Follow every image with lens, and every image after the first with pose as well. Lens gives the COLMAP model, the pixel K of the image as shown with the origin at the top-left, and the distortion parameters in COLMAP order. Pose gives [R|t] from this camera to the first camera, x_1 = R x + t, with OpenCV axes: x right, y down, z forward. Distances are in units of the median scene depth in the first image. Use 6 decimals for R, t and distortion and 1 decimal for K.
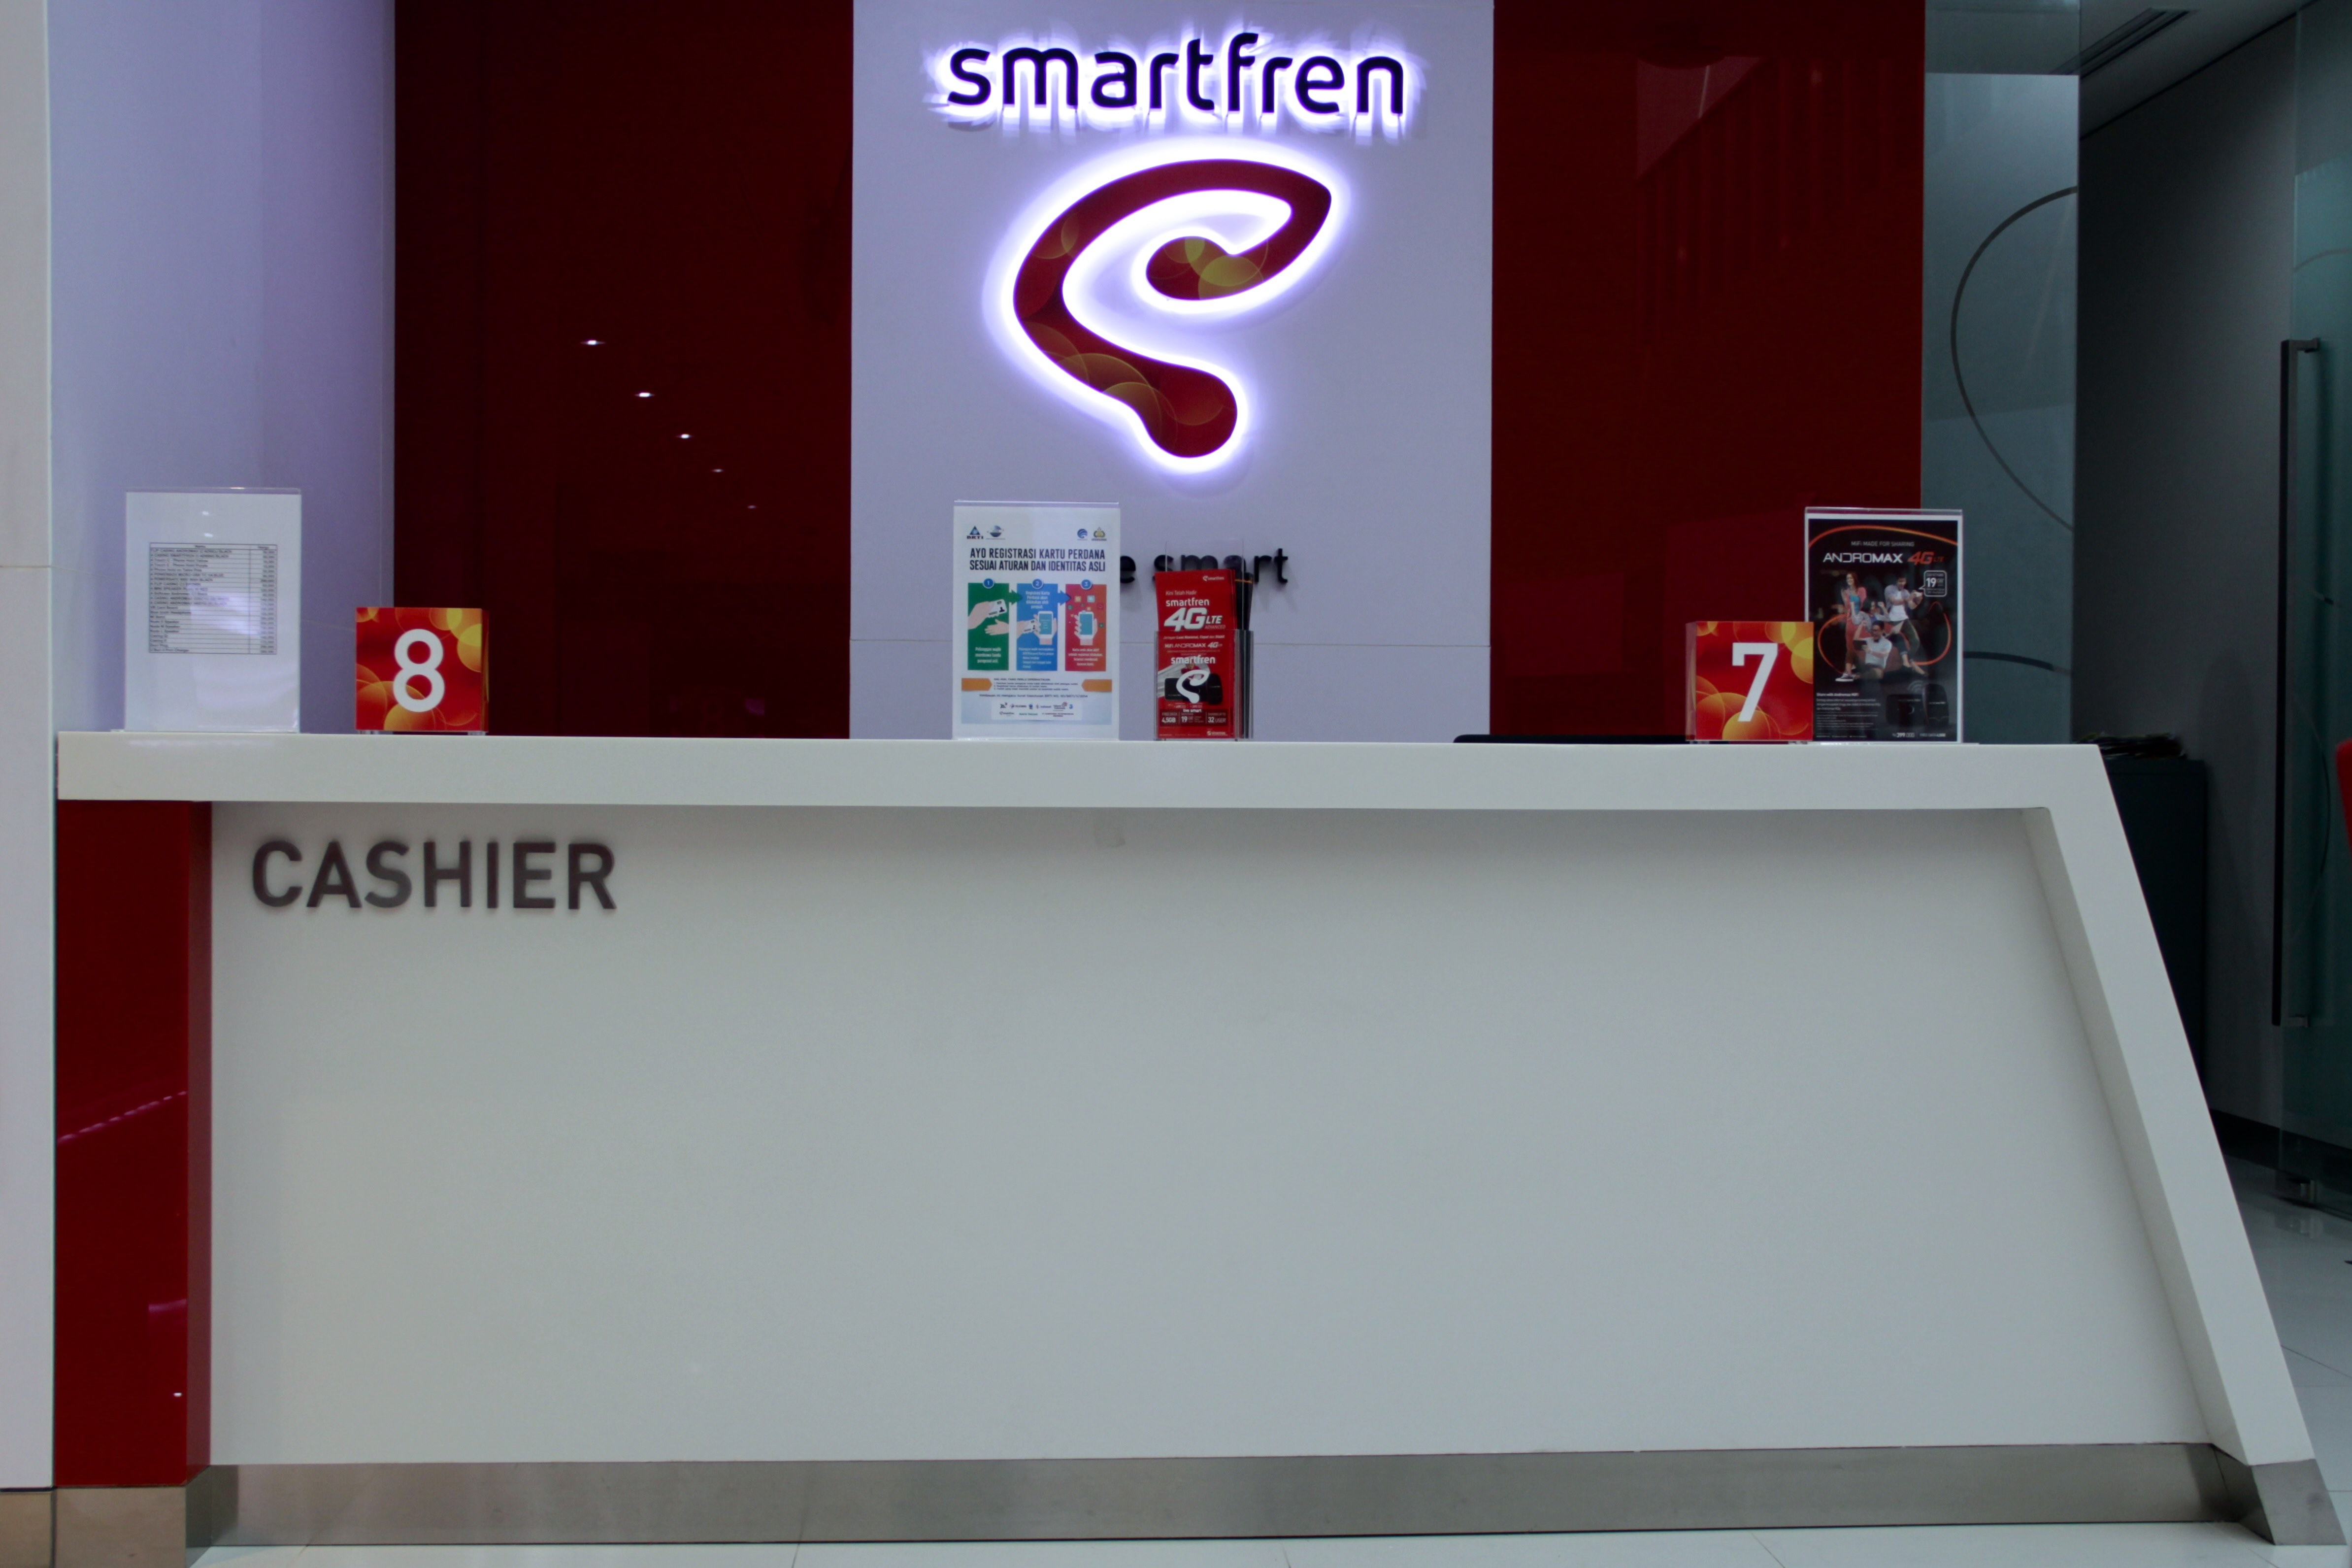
lens RADIAL K [[2673.9, 0, 1179.9], [0, 2673.9, 803.1], [0, 0, 1]] dist [0.015300, 0.000000]
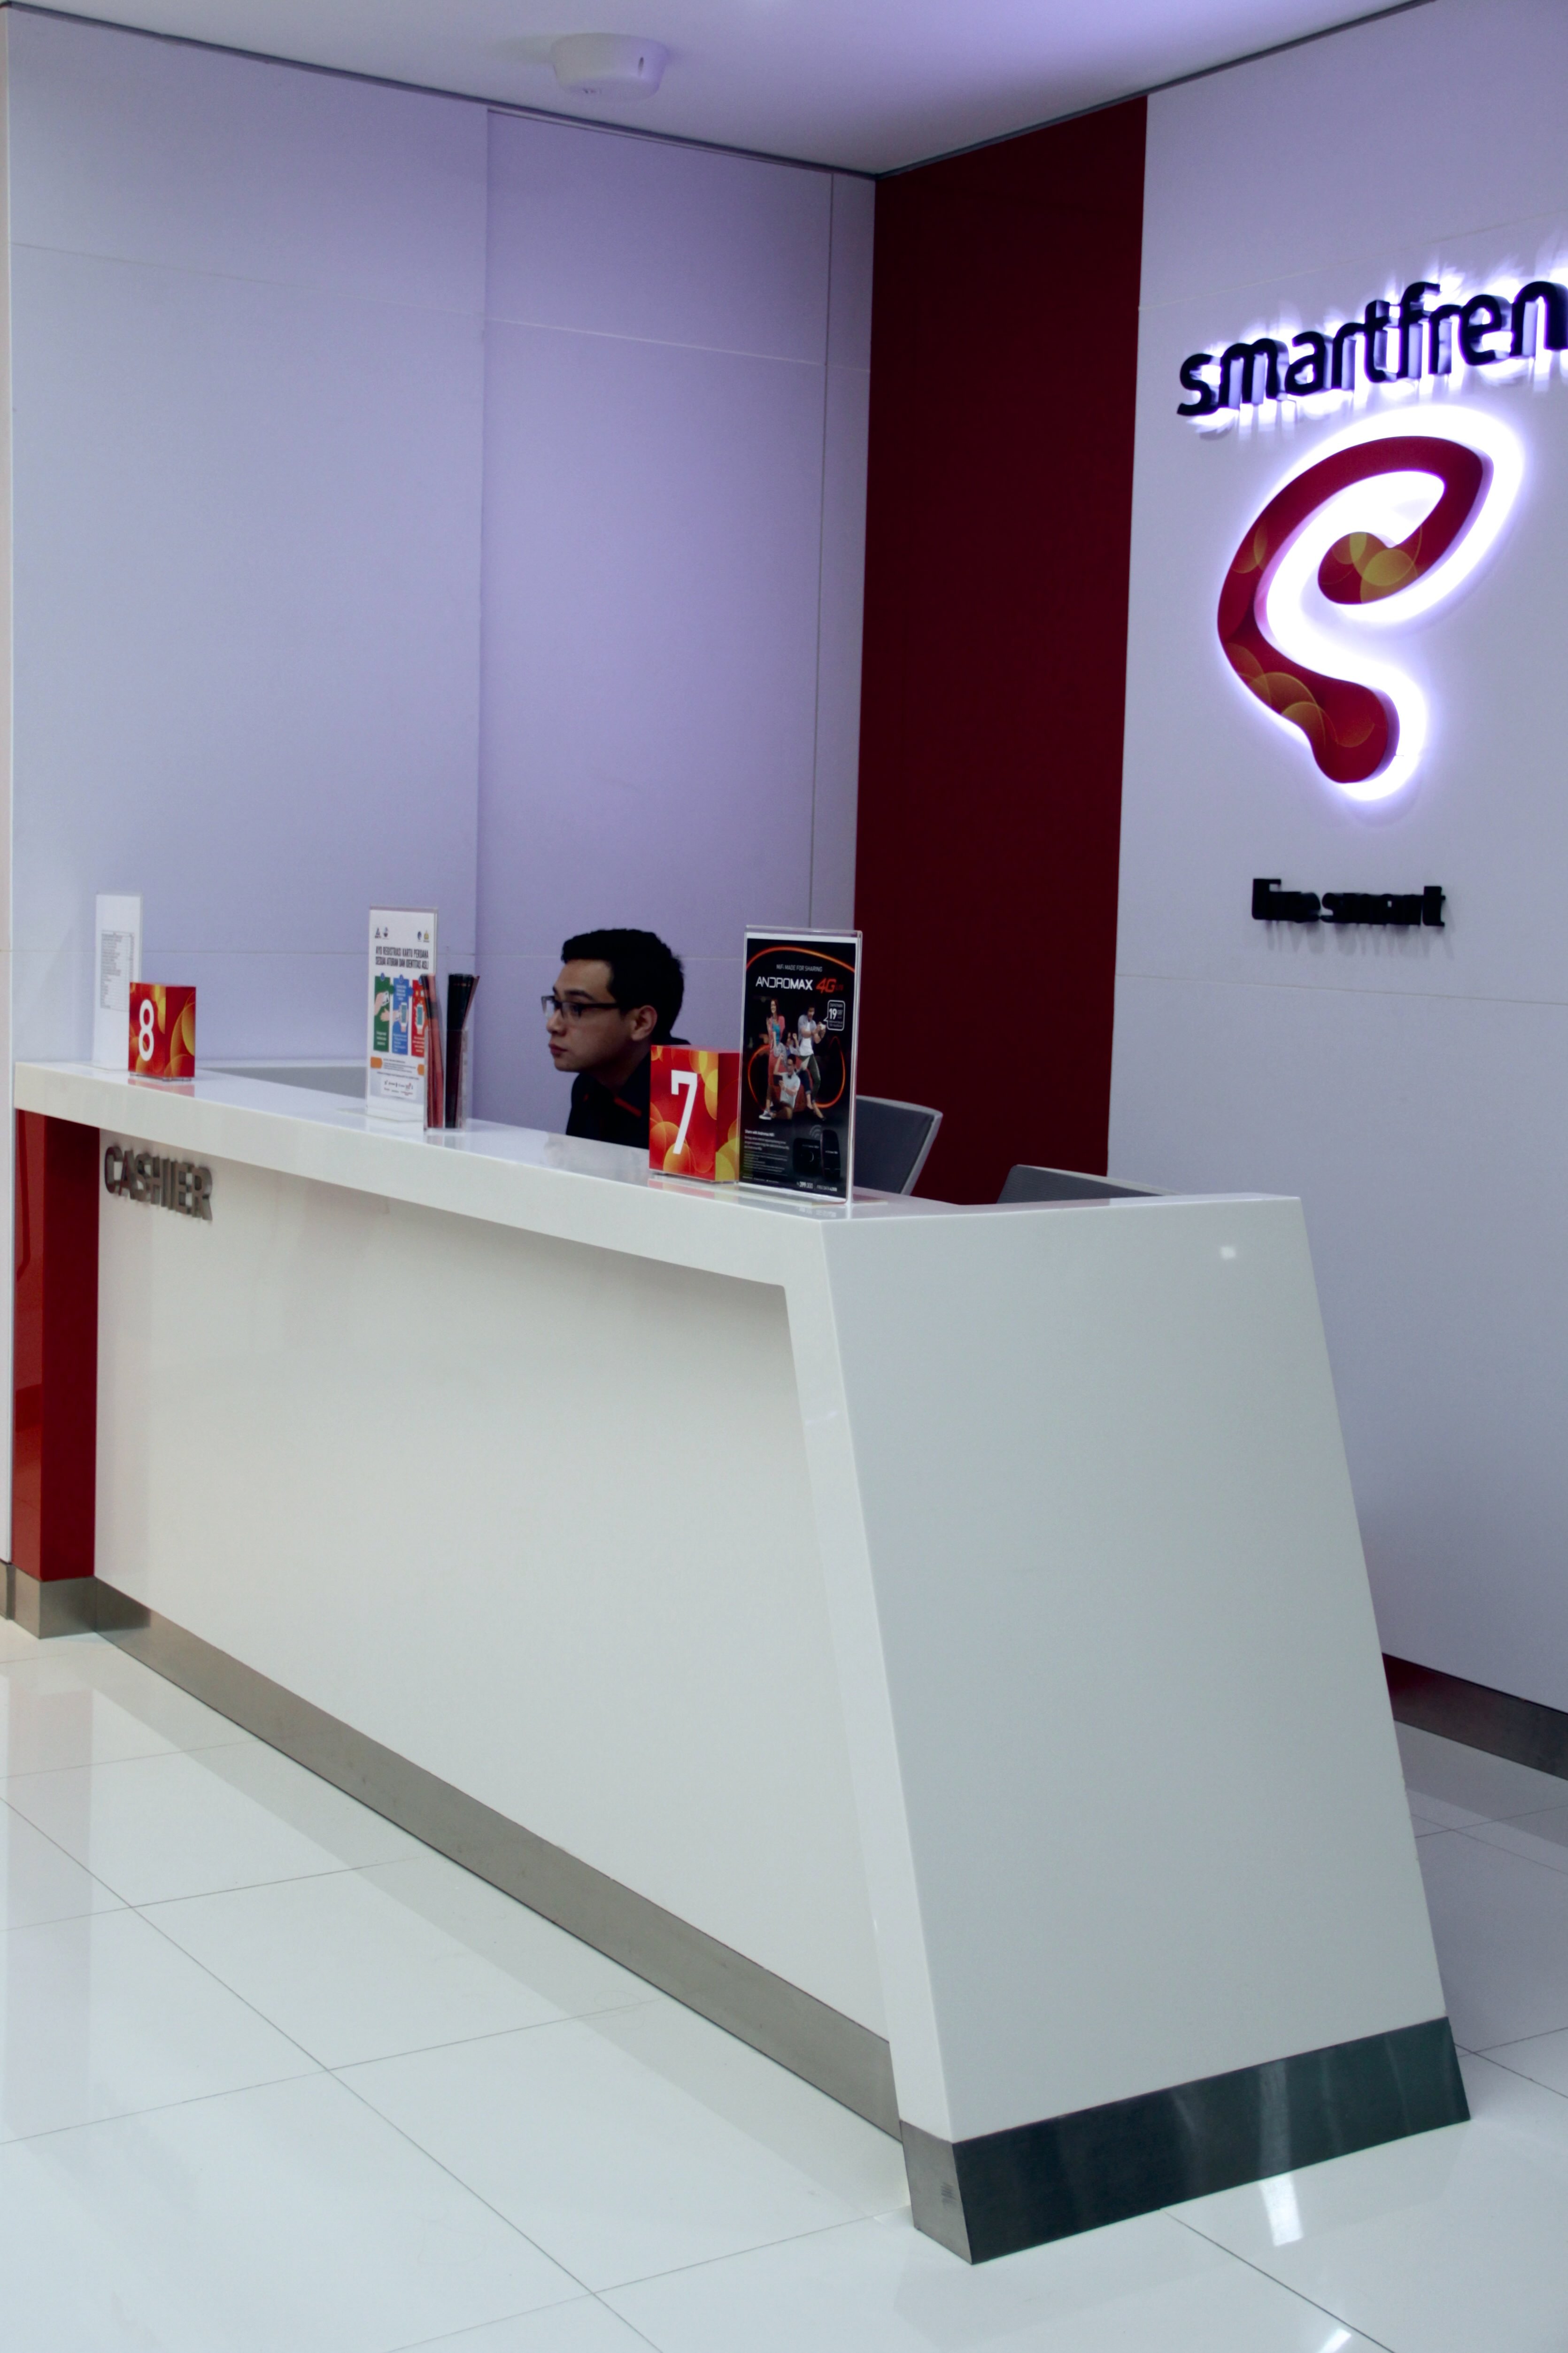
lens RADIAL K [[2867.8, 0, 784.3], [0, 2867.8, 1156.3], [0, 0, 1]] dist [0.073426, 0.000000]
pose [[0.506800, 0.090501, -0.857300, 1.080387], [-0.039019, 0.995863, 0.082062, -0.112418], [0.861180, -0.008138, 0.508235, 0.511228]]
